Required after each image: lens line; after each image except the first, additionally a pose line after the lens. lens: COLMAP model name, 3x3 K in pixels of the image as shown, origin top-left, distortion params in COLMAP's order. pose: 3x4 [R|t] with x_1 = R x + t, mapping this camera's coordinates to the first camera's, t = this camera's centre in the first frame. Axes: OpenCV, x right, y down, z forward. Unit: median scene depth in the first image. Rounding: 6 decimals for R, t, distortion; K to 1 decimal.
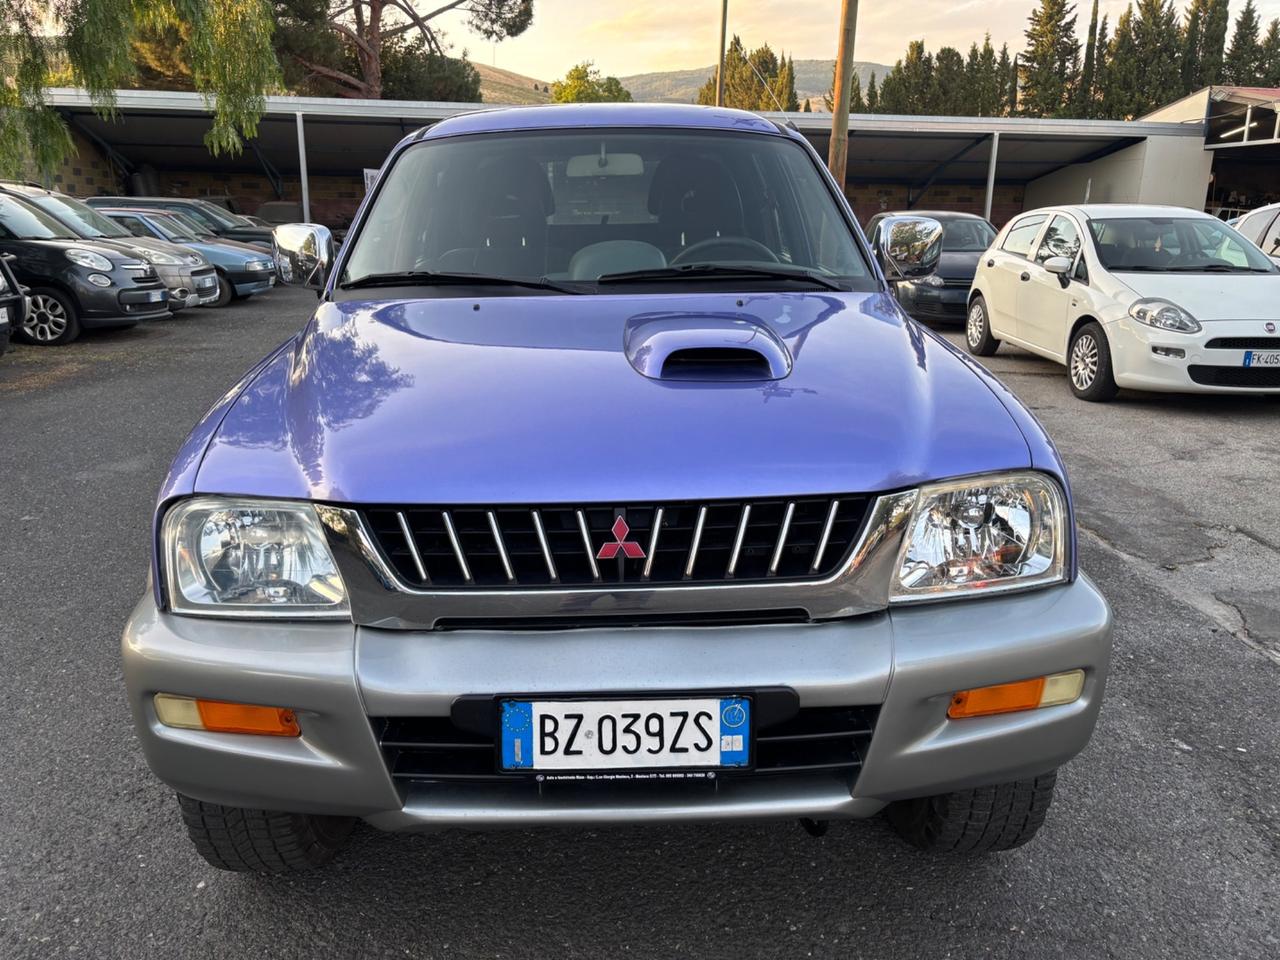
lens RADIAL K [[956.4, 0, 630.5], [0, 956.4, 485.2], [0, 0, 1]] dist [0.057589, -0.067161]
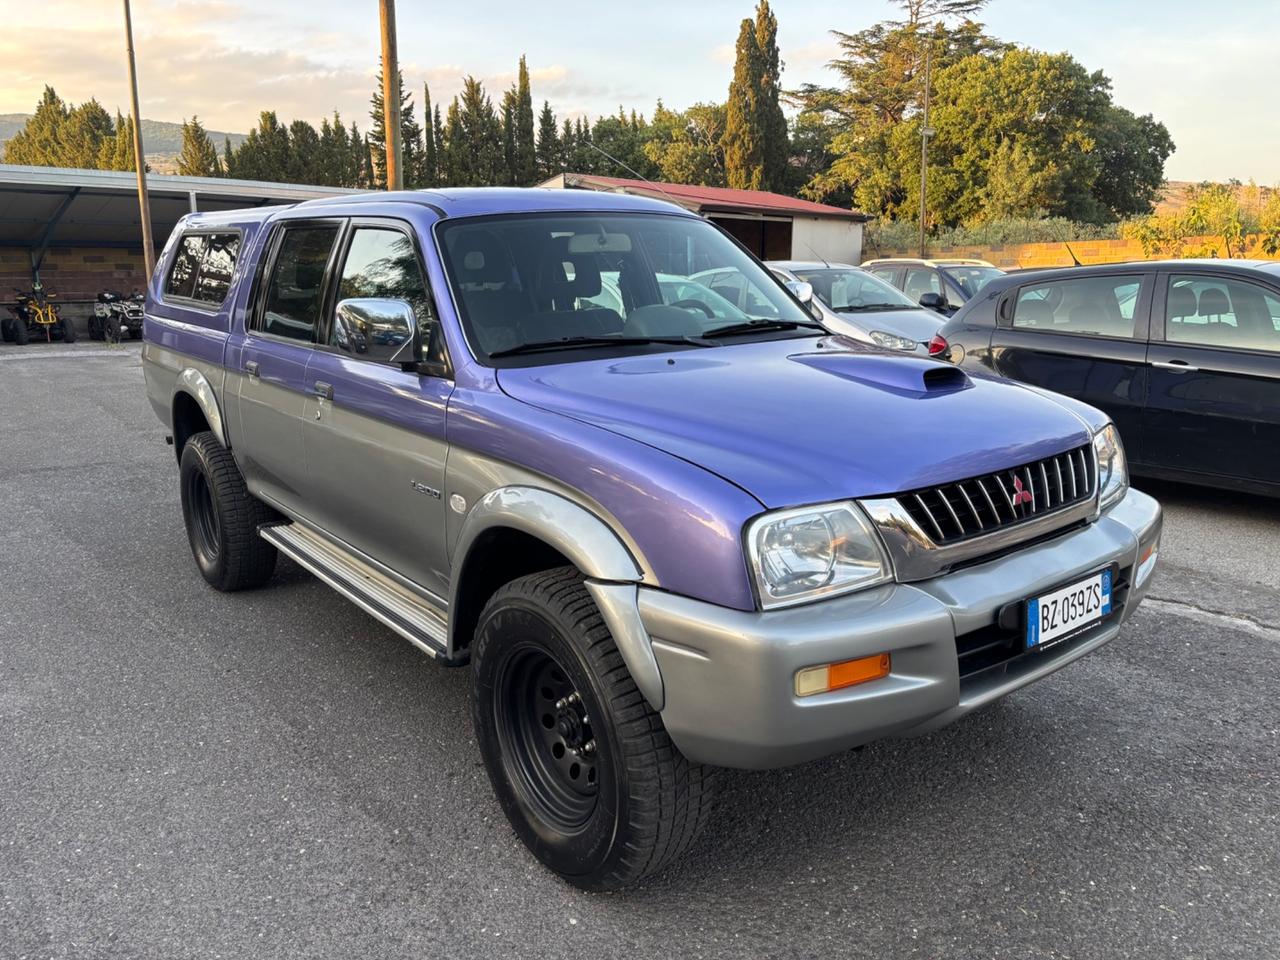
lens RADIAL K [[956.4, 0, 632.7], [0, 956.4, 479.8], [0, 0, 1]] dist [0.057589, -0.067161]
pose [[0.805730, -0.137366, 0.576133, -1.350486], [0.176752, 0.984176, -0.012536, -0.048139], [-0.565294, 0.111933, 0.817260, 0.088097]]
